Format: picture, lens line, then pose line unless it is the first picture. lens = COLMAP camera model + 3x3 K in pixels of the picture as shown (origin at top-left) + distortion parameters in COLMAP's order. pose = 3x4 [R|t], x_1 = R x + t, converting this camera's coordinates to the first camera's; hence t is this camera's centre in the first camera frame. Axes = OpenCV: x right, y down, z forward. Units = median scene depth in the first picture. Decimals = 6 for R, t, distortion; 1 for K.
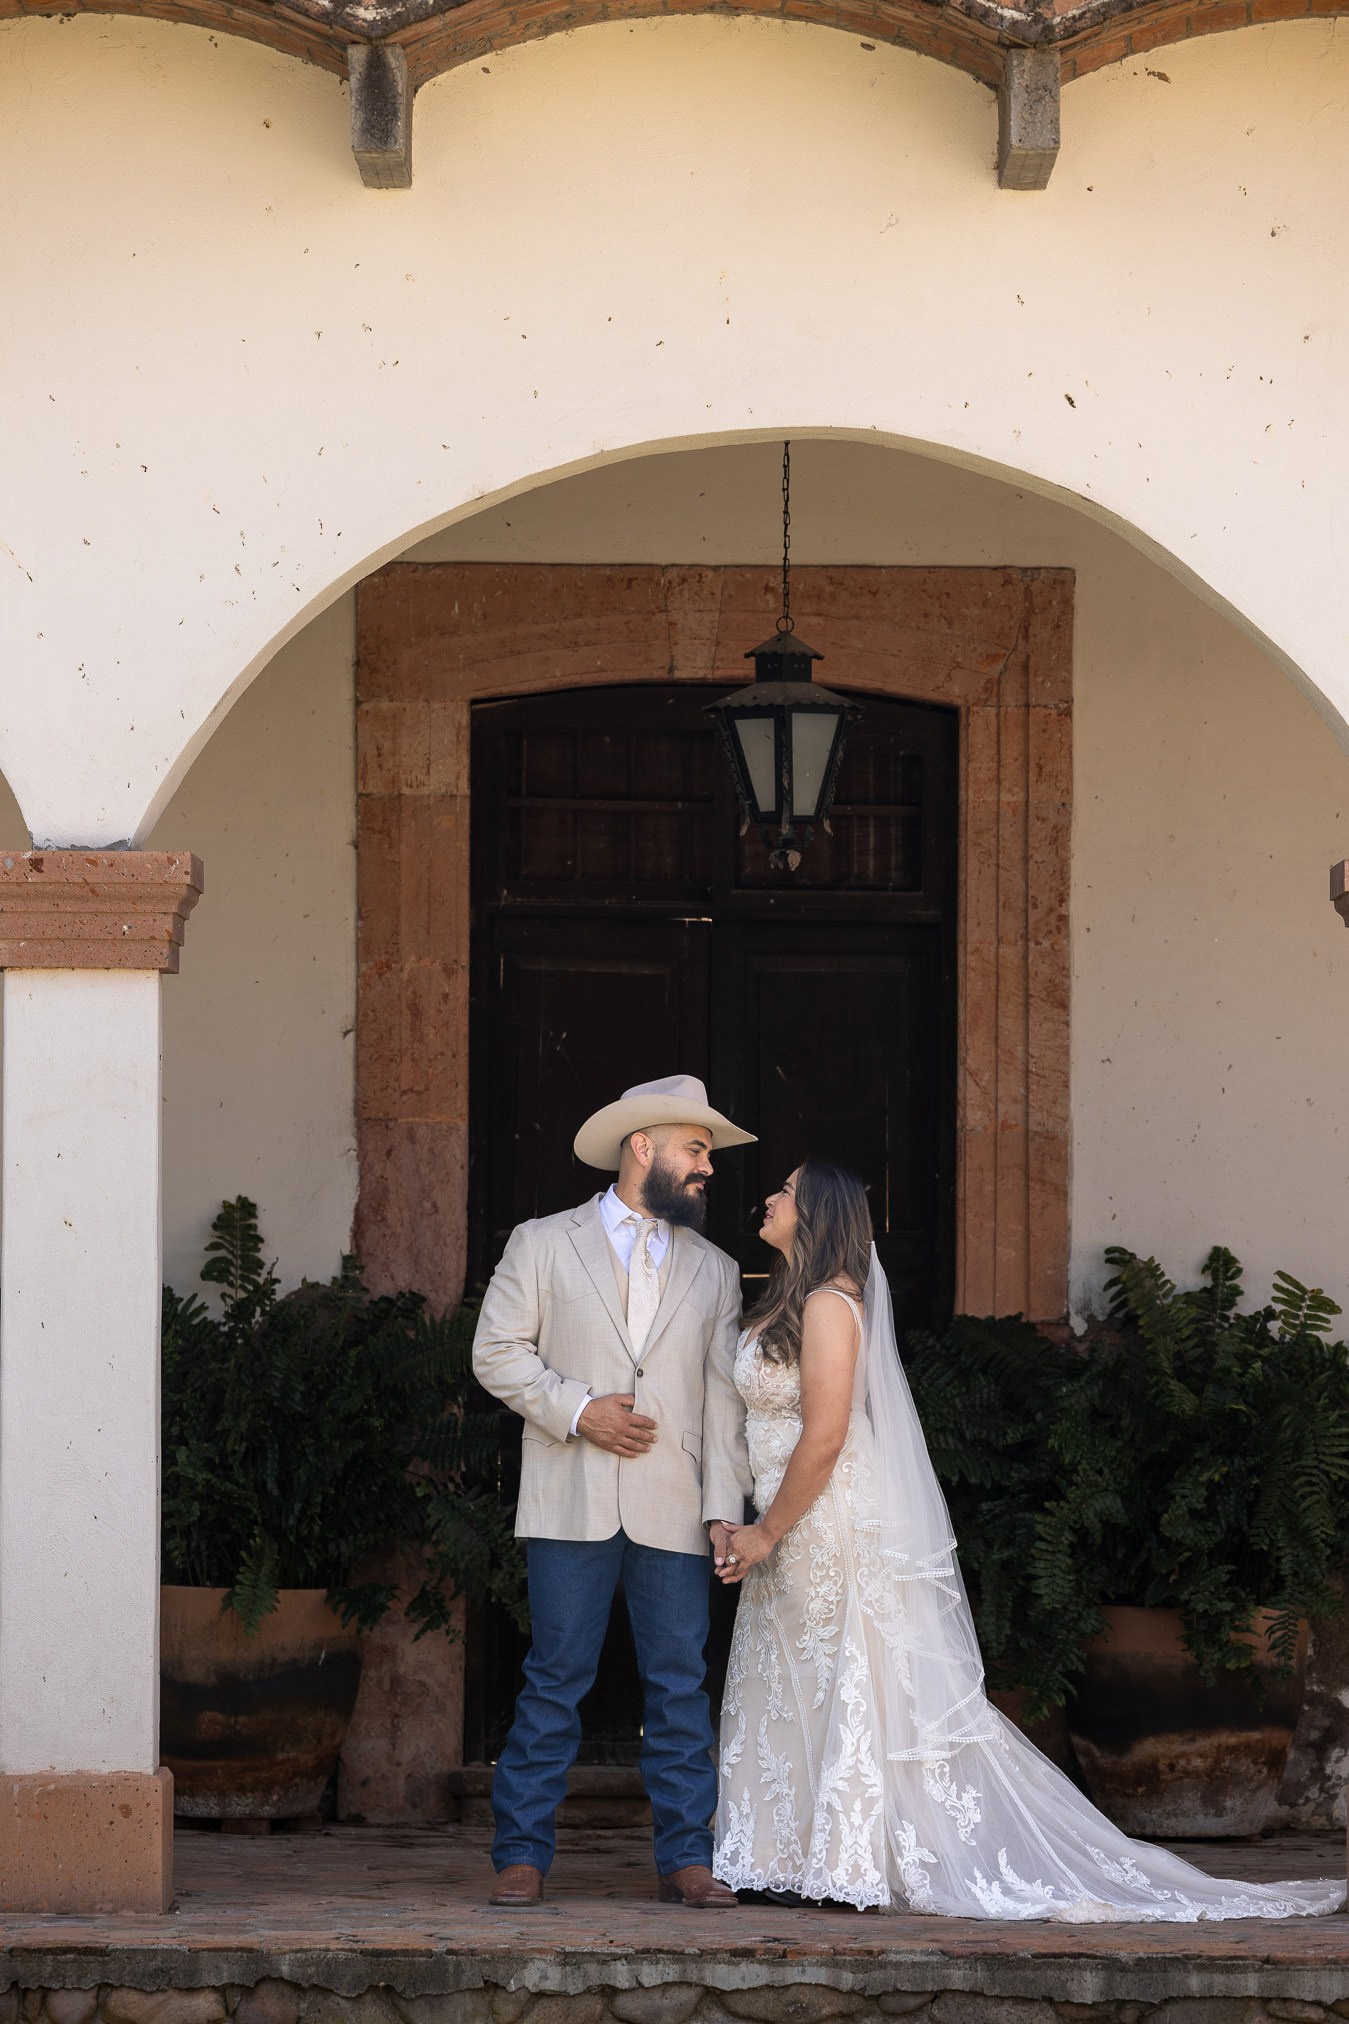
lens RADIAL K [[9444.2, 0, 674.1], [0, 9444.2, 1012.1], [0, 0, 1]] dist [0.351471, 0.000000]
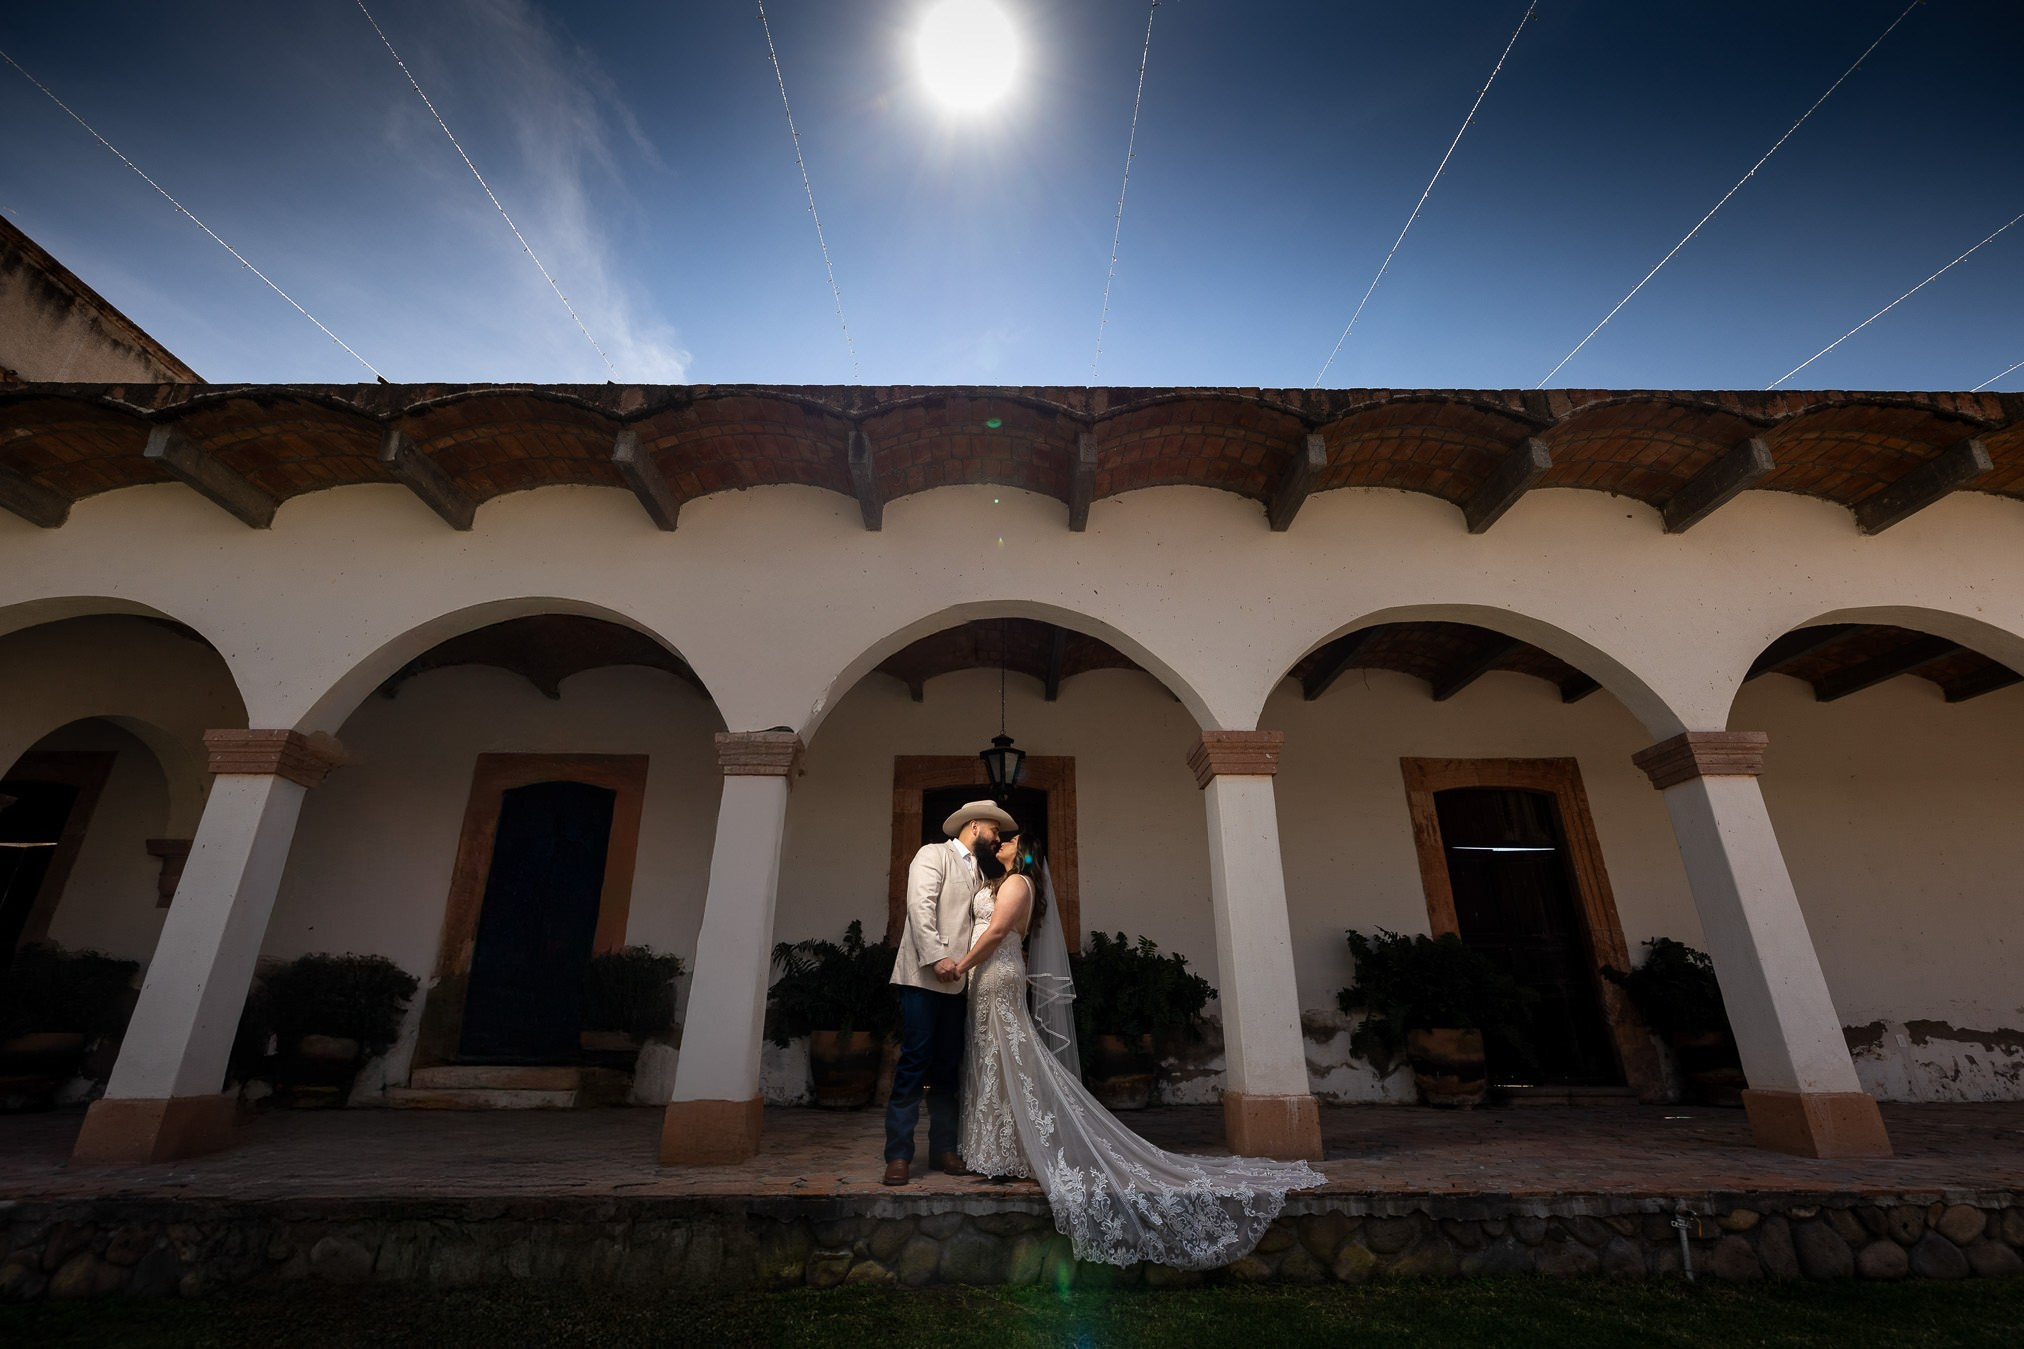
lens RADIAL K [[855.4, 0, 1009.6], [0, 855.4, 679.3], [0, 0, 1]] dist [-0.000986, -0.000860]
pose [[0.999806, -0.000631, 0.019688, 0.007763], [0.007527, 0.935881, -0.352236, 0.051240], [-0.018204, 0.352316, 0.935704, 0.668057]]
